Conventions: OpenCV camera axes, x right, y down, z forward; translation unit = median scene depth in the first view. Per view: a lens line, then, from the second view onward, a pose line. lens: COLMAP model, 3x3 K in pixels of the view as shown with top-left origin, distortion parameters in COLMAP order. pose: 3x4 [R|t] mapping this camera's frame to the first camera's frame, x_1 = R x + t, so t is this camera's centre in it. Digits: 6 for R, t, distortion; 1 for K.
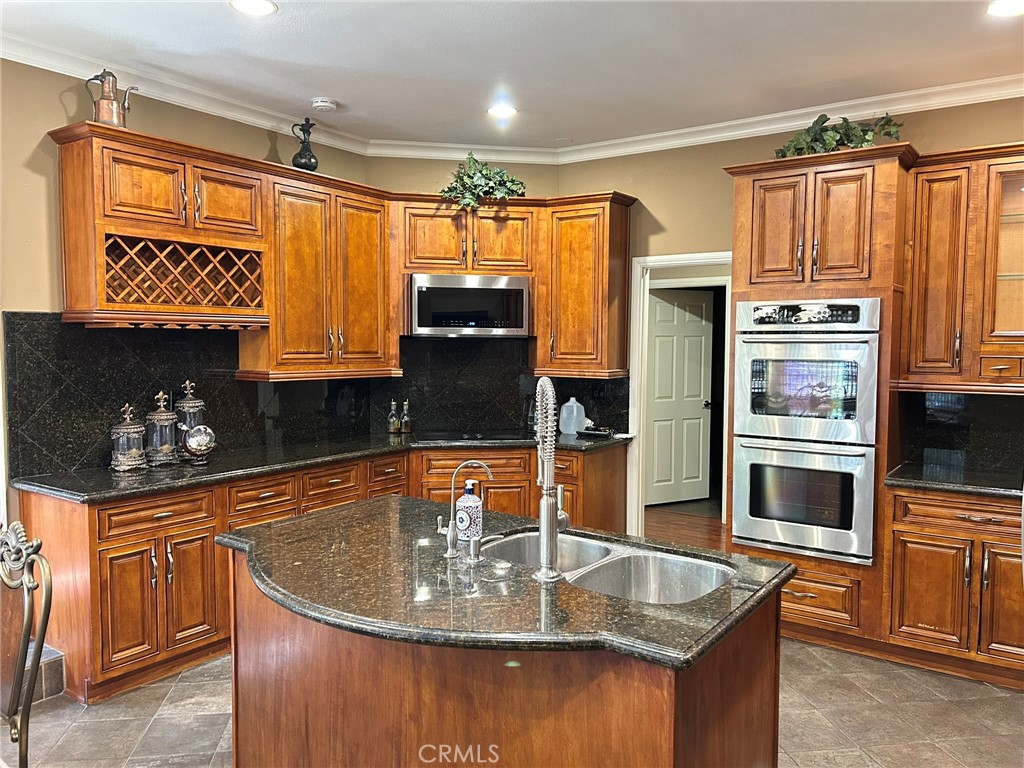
lens RADIAL K [[769.4, 0, 518.3], [0, 769.4, 388.6], [0, 0, 1]] dist [0.058299, -0.057287]
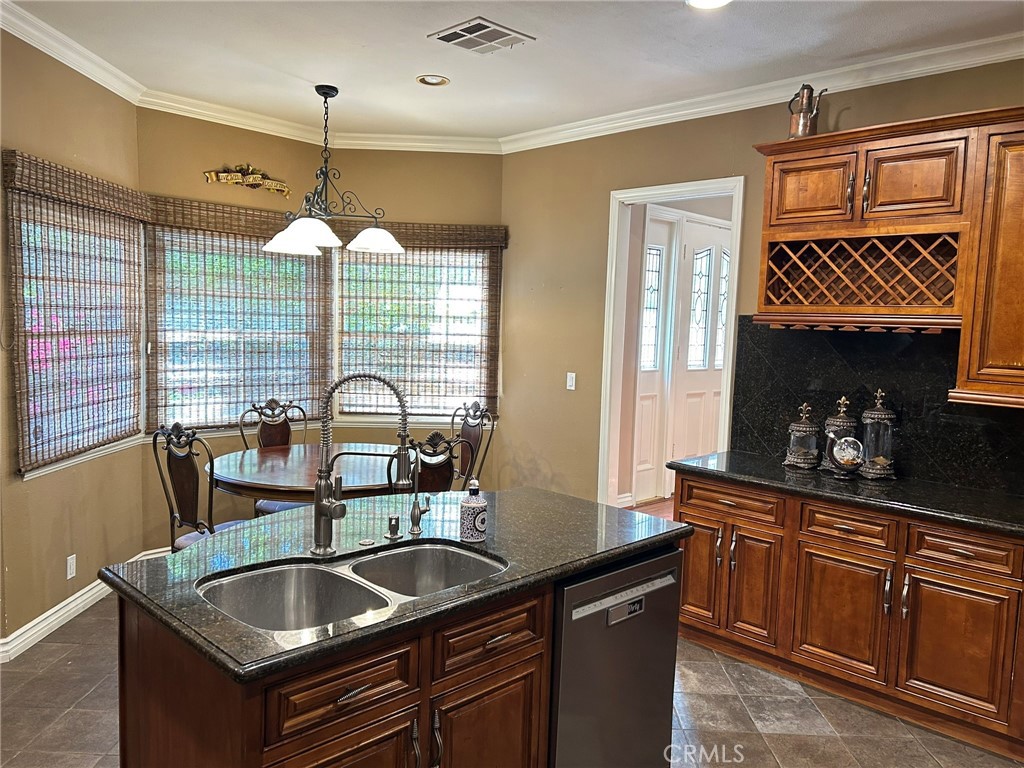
lens RADIAL K [[769.4, 0, 513.5], [0, 769.4, 389.5], [0, 0, 1]] dist [0.058299, -0.057287]
pose [[-0.173725, 0.078344, -0.981673, 0.541269], [-0.095694, 0.990770, 0.096005, -0.056908], [0.980134, 0.110619, -0.164624, 0.747317]]
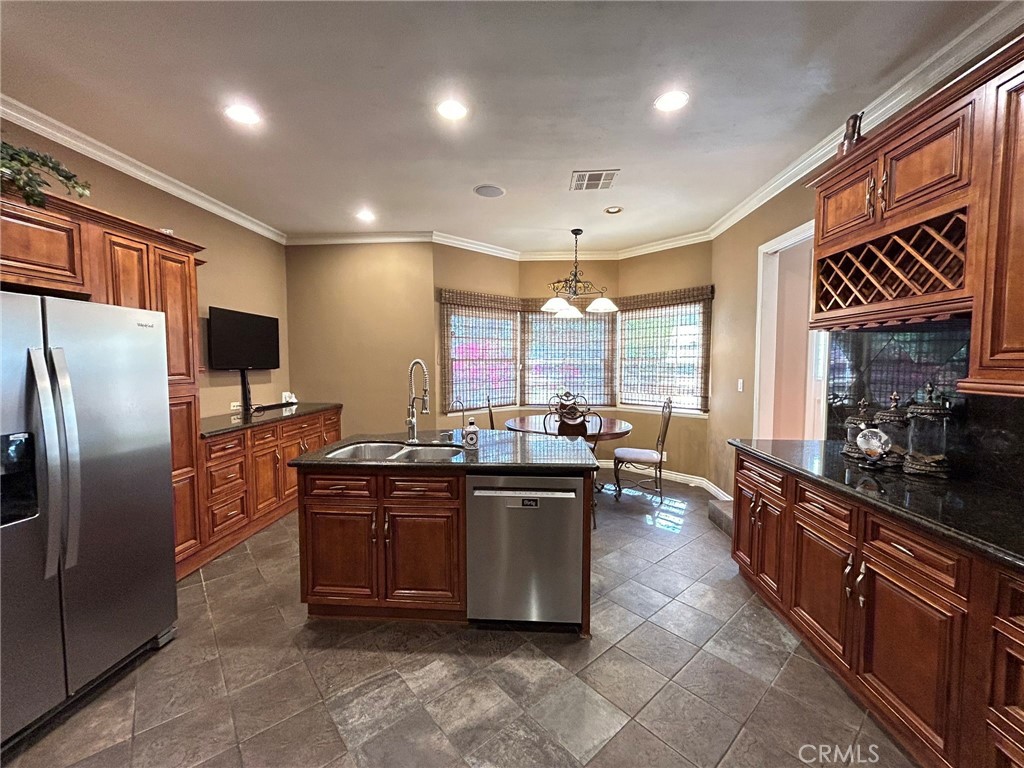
lens RADIAL K [[415.8, 0, 511.3], [0, 415.8, 383.2], [0, 0, 1]] dist [0.005363, 0.001274]
pose [[-0.857303, 0.023141, -0.514291, 0.230756], [-0.036022, 0.993844, 0.104765, -0.044973], [0.513550, 0.108341, -0.851192, 1.183759]]
